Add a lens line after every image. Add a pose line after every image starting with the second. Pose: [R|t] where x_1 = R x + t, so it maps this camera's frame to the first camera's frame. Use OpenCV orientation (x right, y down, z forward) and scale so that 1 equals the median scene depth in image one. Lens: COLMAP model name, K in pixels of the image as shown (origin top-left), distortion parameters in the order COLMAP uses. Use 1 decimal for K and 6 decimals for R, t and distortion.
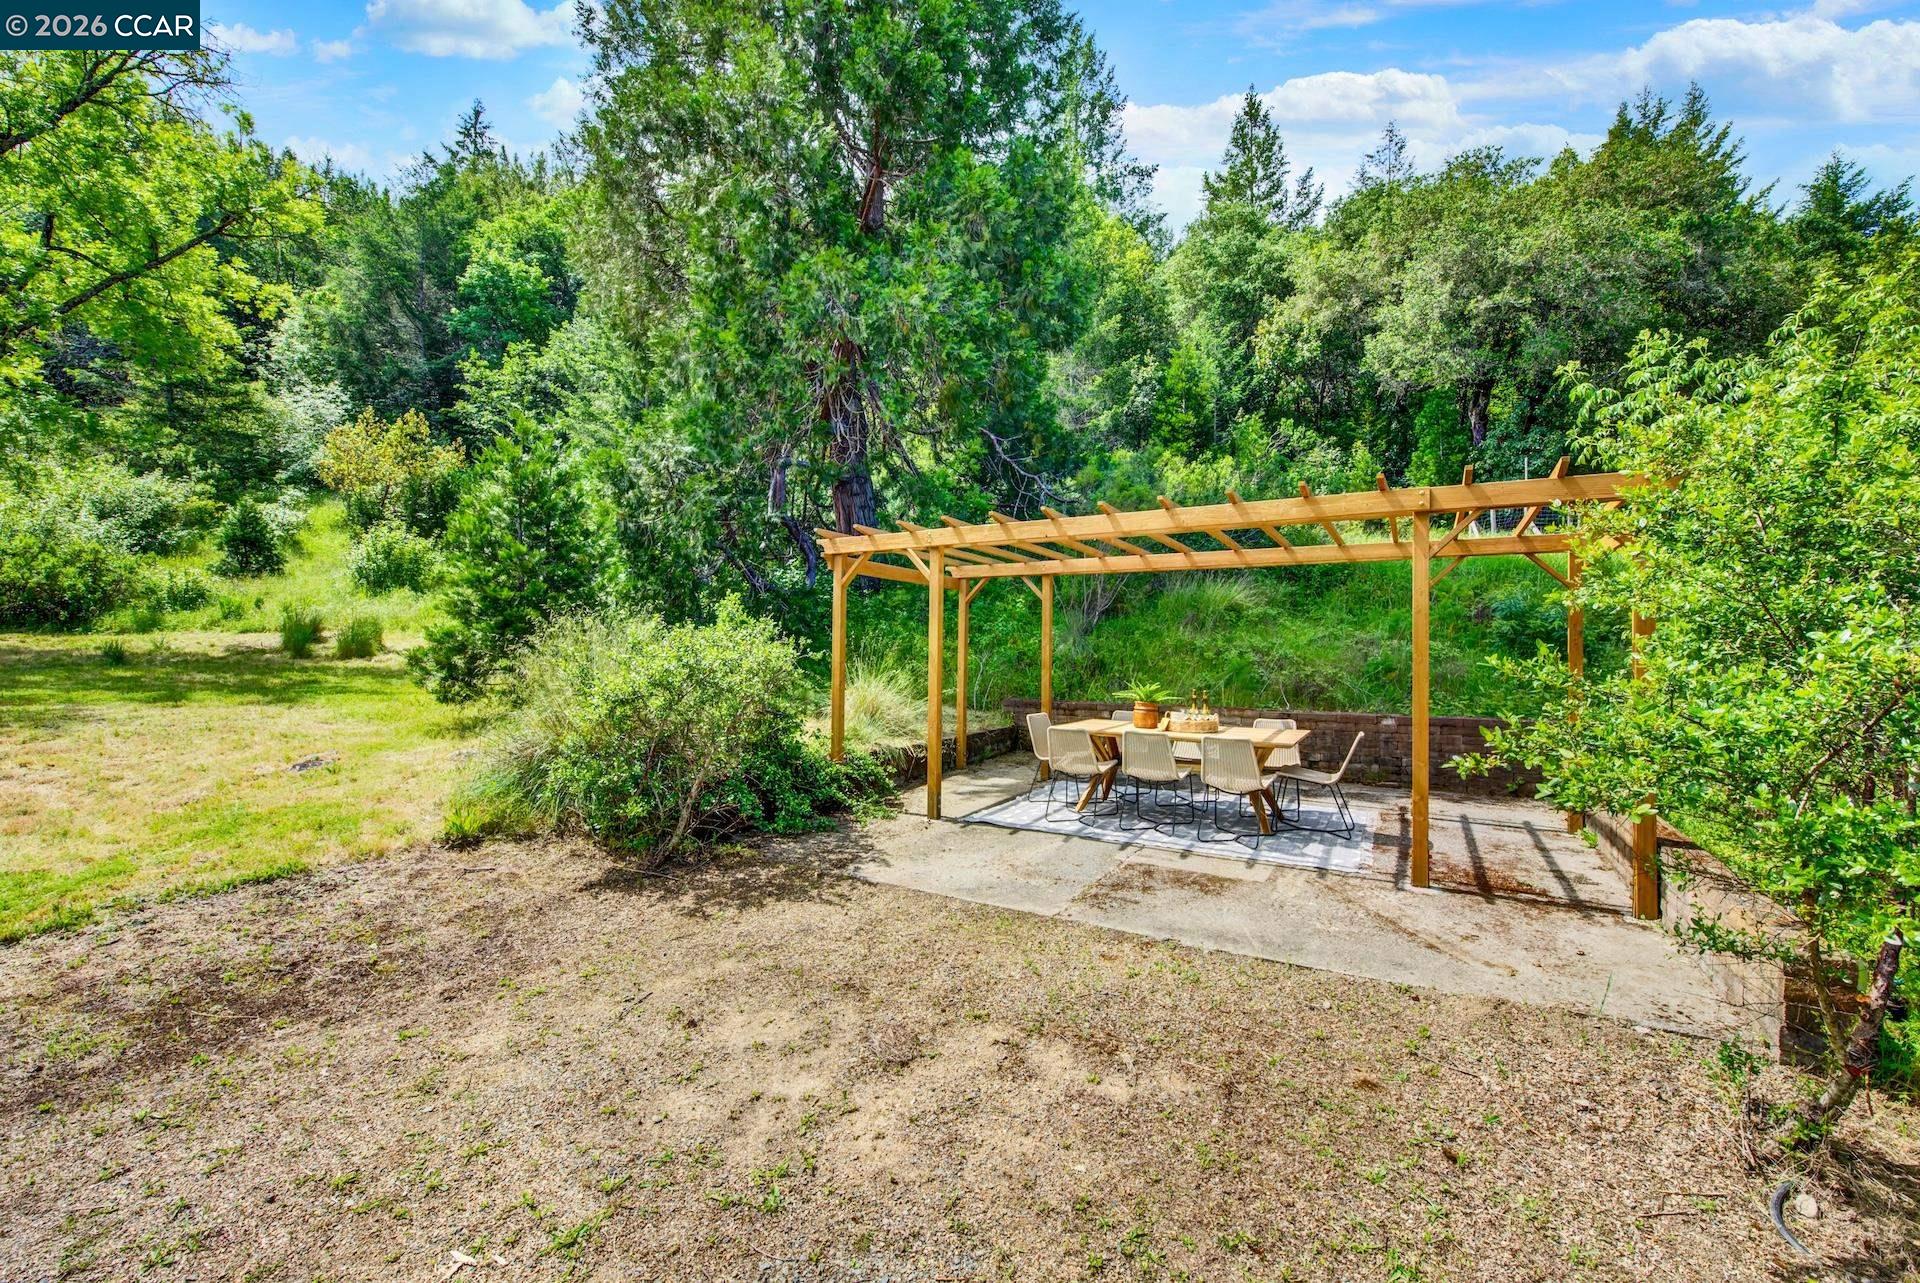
lens RADIAL K [[791.4, 0, 968.0], [0, 791.4, 644.9], [0, 0, 1]] dist [-0.010743, -0.000044]
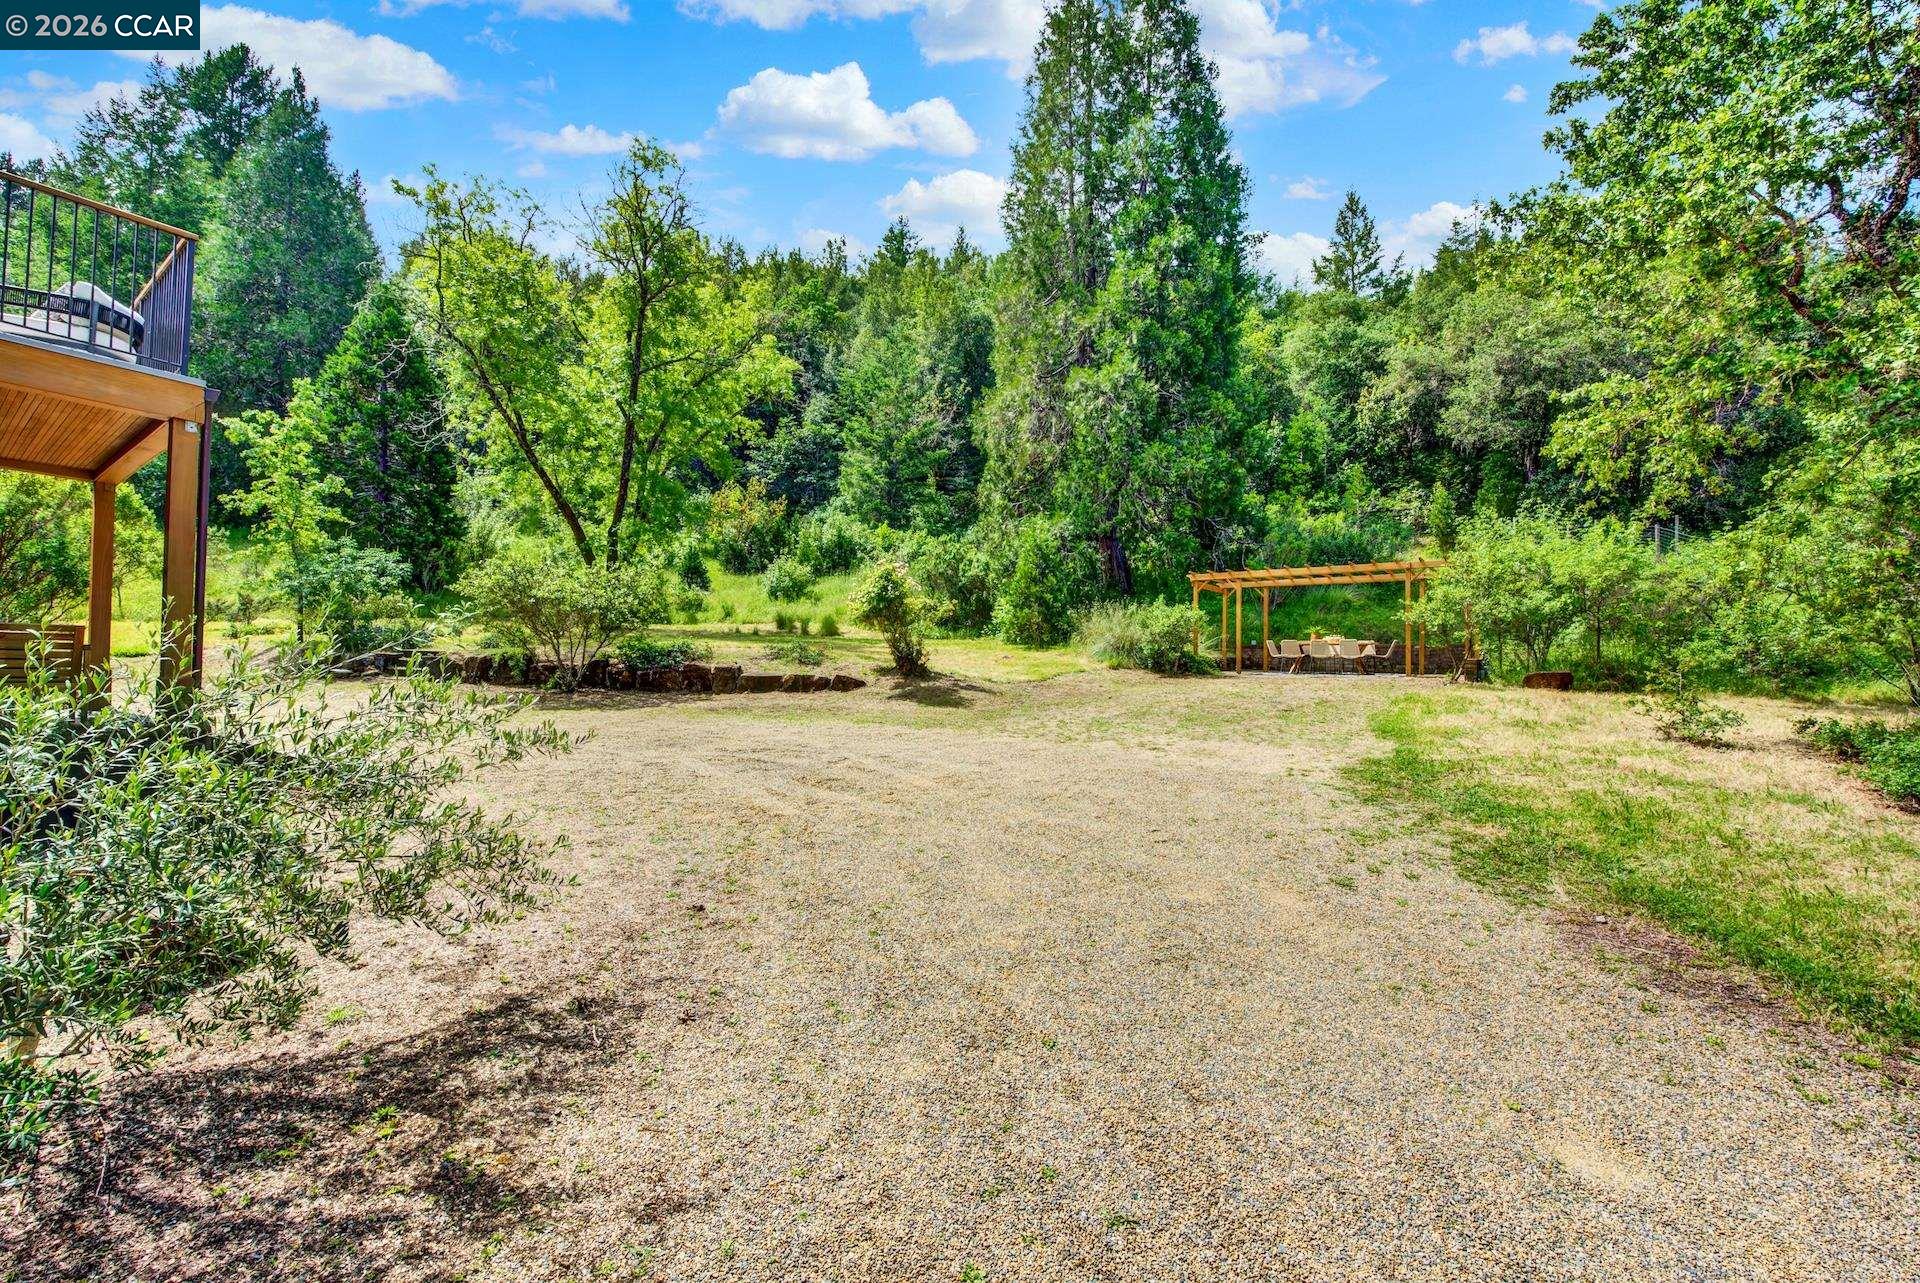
lens RADIAL K [[791.4, 0, 949.4], [0, 791.4, 635.0], [0, 0, 1]] dist [-0.010743, -0.000044]
pose [[0.991004, -0.005111, -0.133732, -0.149171], [0.002340, 0.999779, -0.020874, 0.029461], [0.133809, 0.020374, 0.990798, -0.421682]]
